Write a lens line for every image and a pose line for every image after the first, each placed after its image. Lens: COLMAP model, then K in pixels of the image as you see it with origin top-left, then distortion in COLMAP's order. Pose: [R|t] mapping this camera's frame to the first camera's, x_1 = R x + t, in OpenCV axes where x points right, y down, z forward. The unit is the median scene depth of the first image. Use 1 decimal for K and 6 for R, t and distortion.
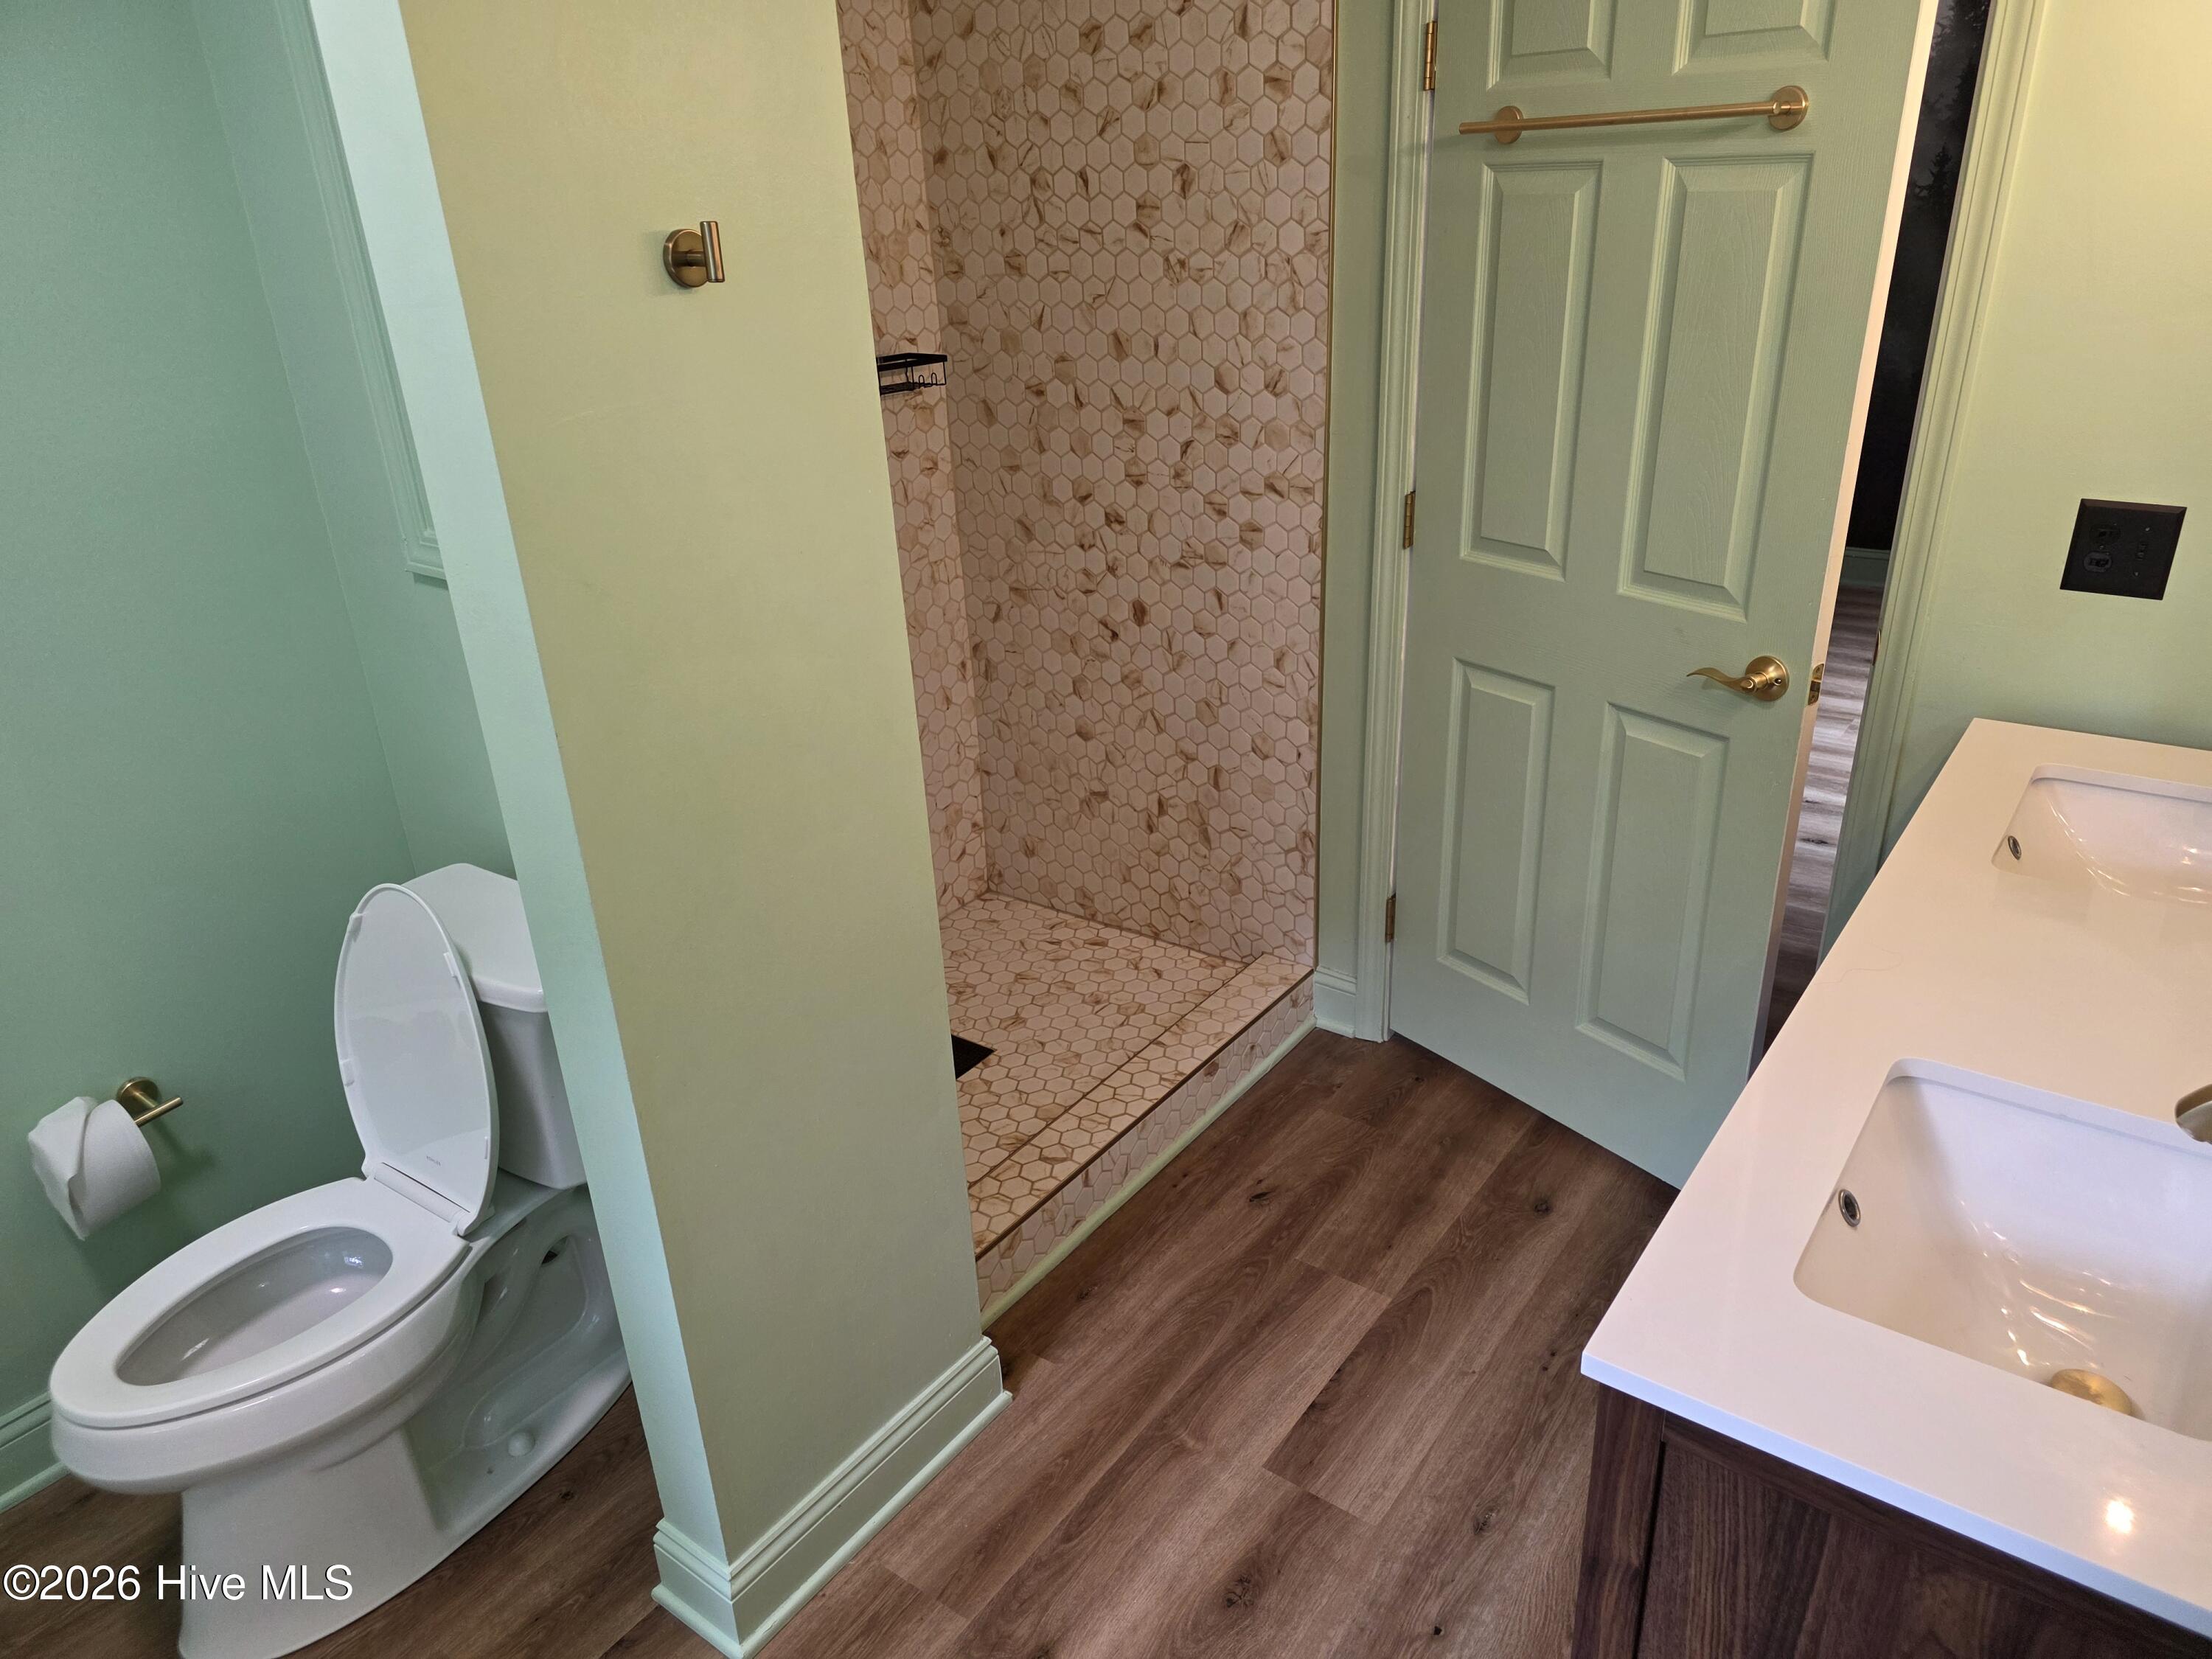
lens RADIAL K [[1489.9, 0, 1112.5], [0, 1489.9, 845.9], [0, 0, 1]] dist [0.055699, -0.047597]
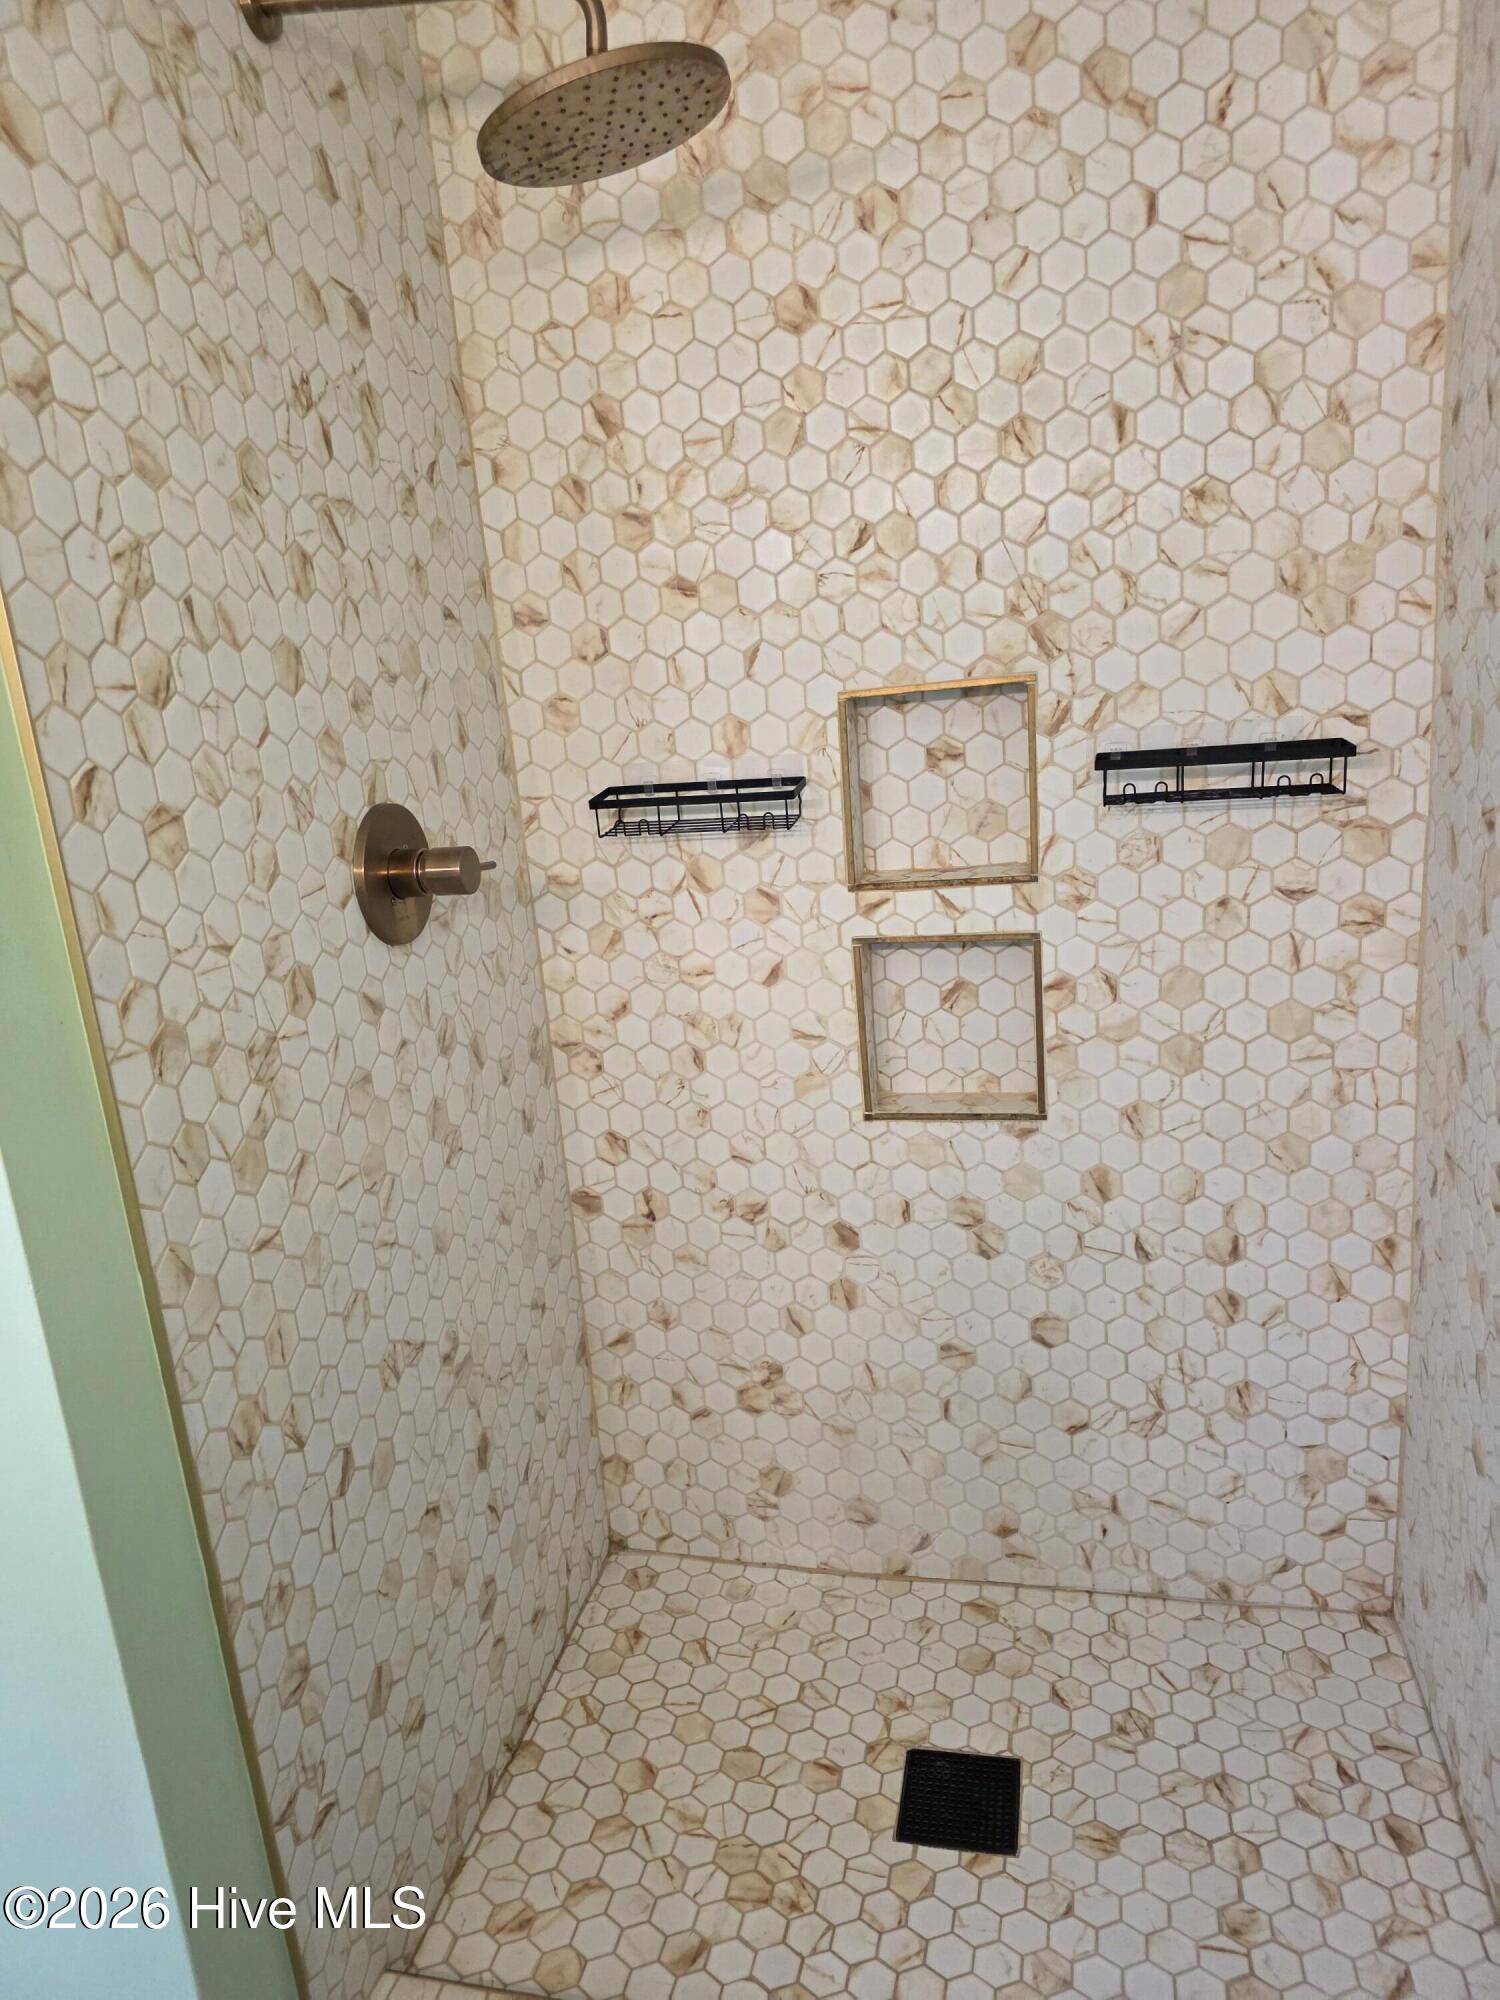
lens RADIAL K [[1347.1, 0, 759.0], [0, 1347.1, 992.0], [0, 0, 1]] dist [0.055699, -0.047597]
pose [[0.385484, 0.238447, -0.891373, 0.274898], [-0.303238, 0.945114, 0.121685, -0.216689], [0.871464, 0.223390, 0.436632, 0.550748]]
